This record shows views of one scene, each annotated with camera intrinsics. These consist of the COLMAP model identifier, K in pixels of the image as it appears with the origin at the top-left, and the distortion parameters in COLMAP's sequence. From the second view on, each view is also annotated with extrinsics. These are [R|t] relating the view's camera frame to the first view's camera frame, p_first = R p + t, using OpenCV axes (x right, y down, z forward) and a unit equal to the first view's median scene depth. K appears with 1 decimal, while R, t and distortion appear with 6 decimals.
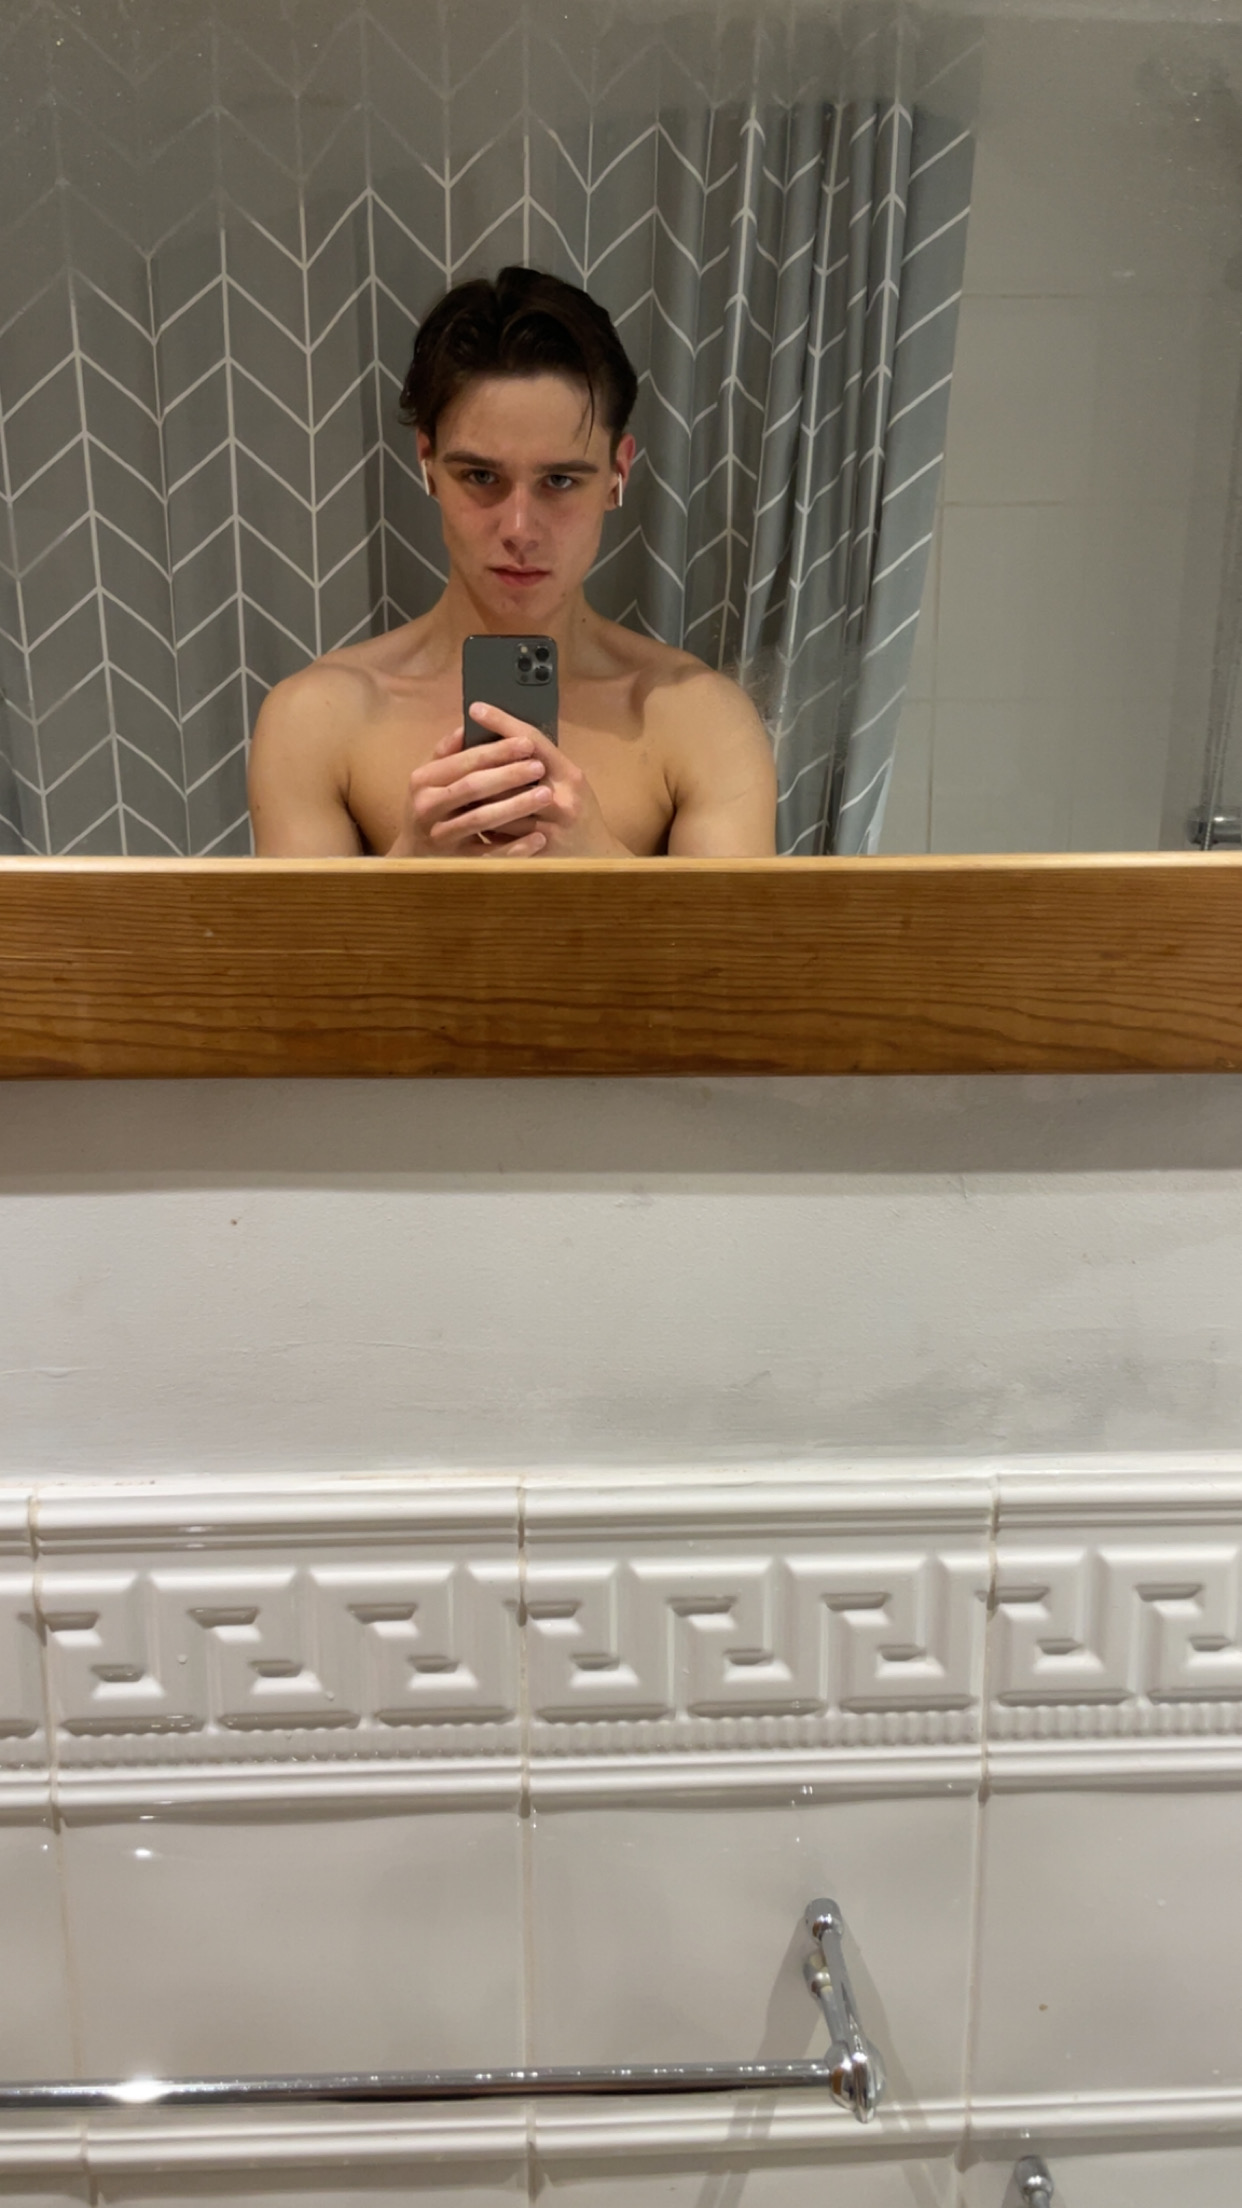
lens RADIAL K [[1761.3, 0, 633.3], [0, 1761.3, 1111.6], [0, 0, 1]] dist [0.104449, -0.165923]
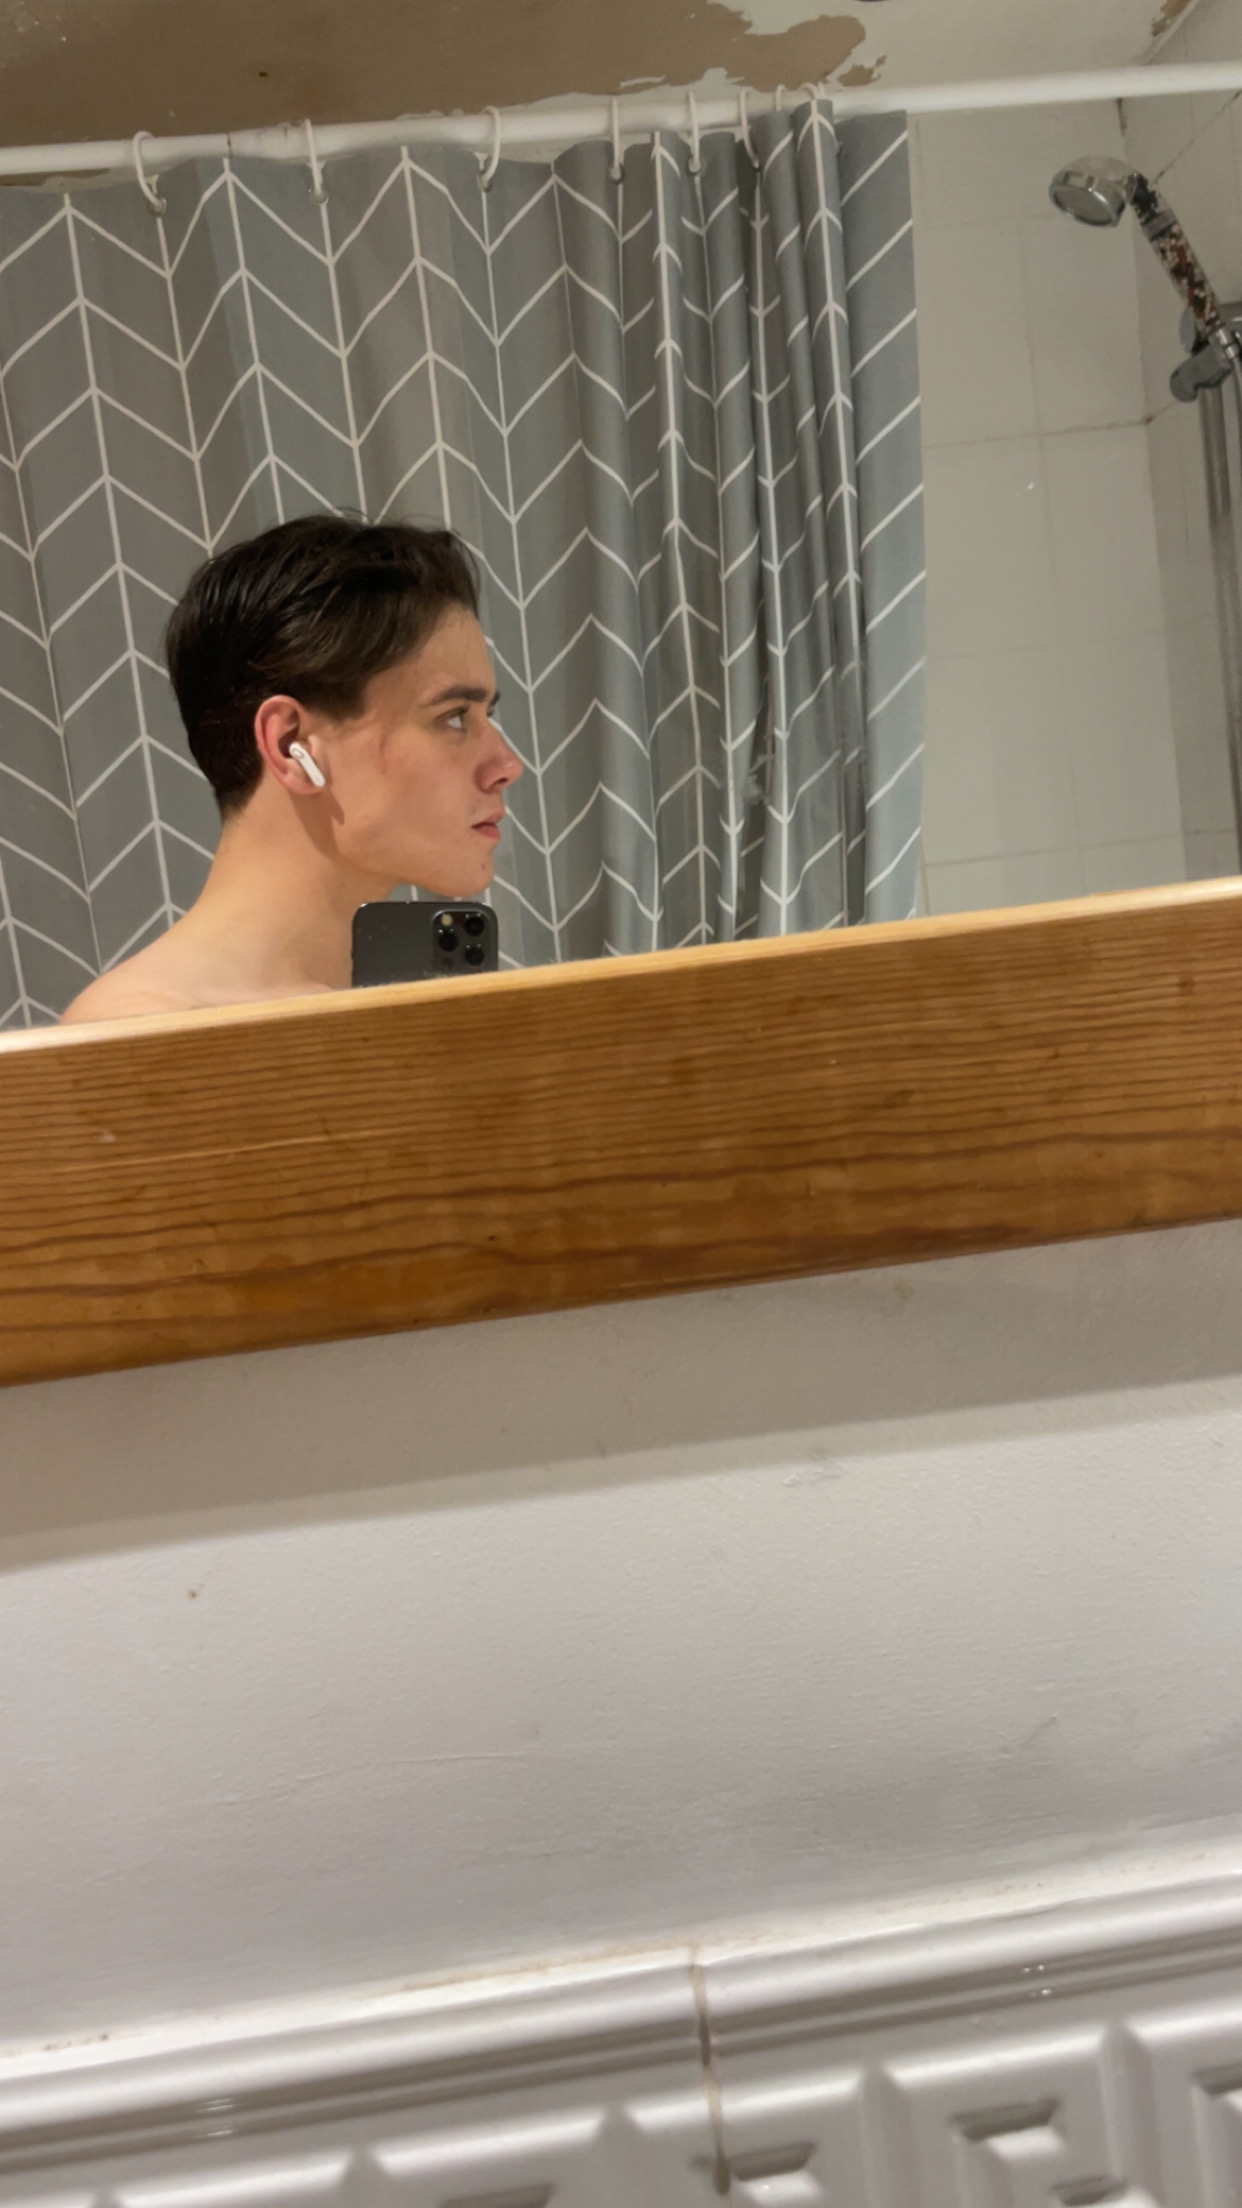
lens RADIAL K [[1761.3, 0, 633.3], [0, 1761.3, 1111.6], [0, 0, 1]] dist [0.104449, -0.165923]
pose [[0.991482, -0.127631, 0.025973, -0.065738], [0.130001, 0.981980, -0.137165, 0.001266], [-0.007999, 0.139373, 0.990208, 0.352551]]
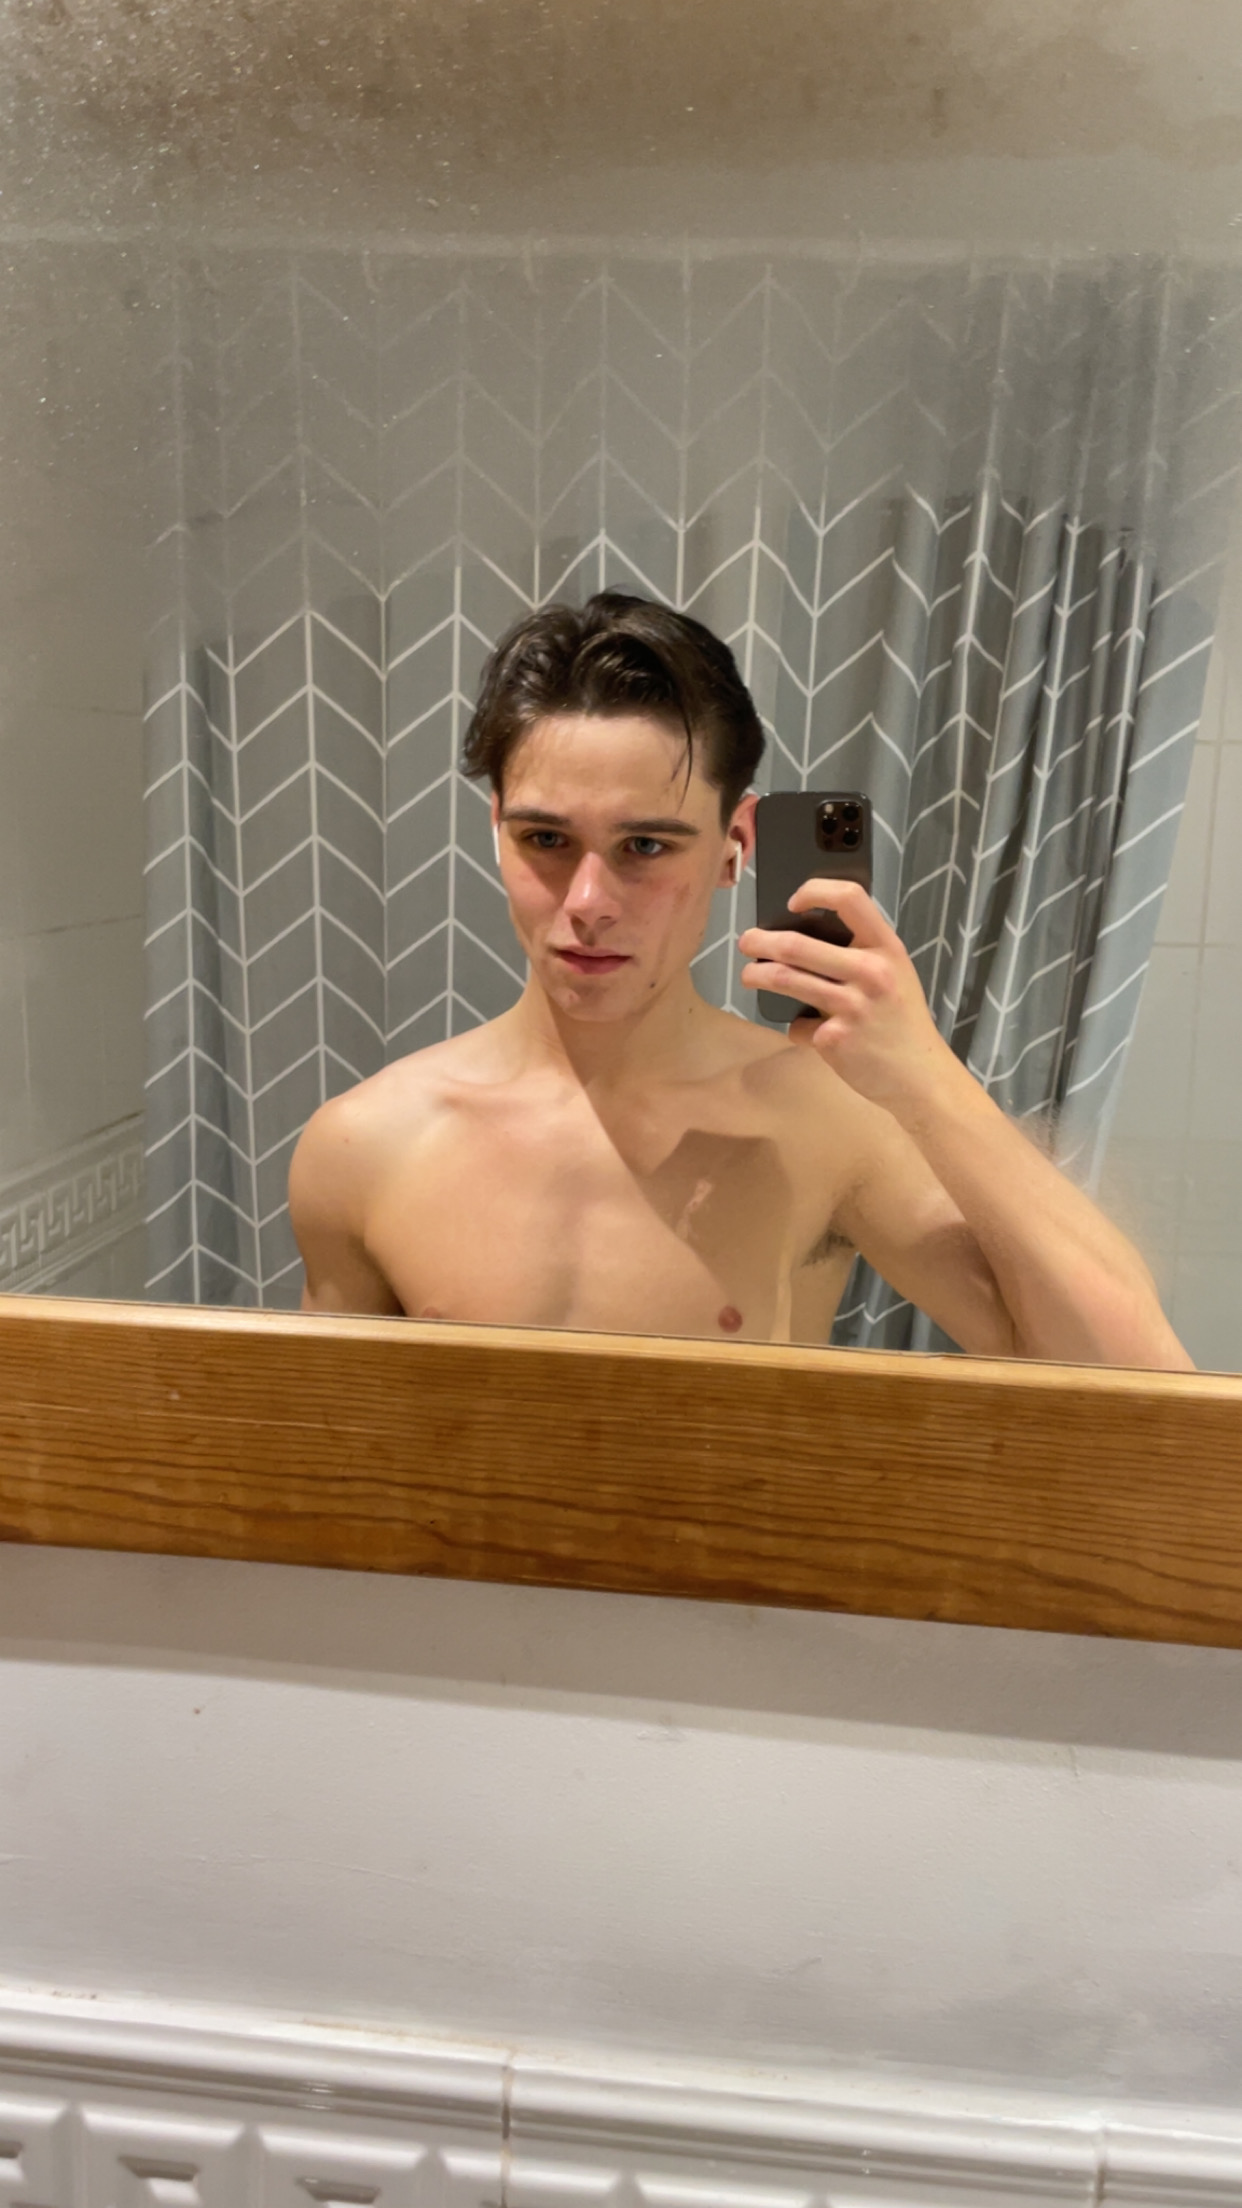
lens RADIAL K [[1761.3, 0, 633.3], [0, 1761.3, 1111.6], [0, 0, 1]] dist [0.104449, -0.165923]
pose [[0.984774, 0.055937, -0.164596, 0.110711], [-0.069252, 0.994677, -0.076300, -0.177957], [0.159452, 0.086537, 0.983406, 0.159039]]
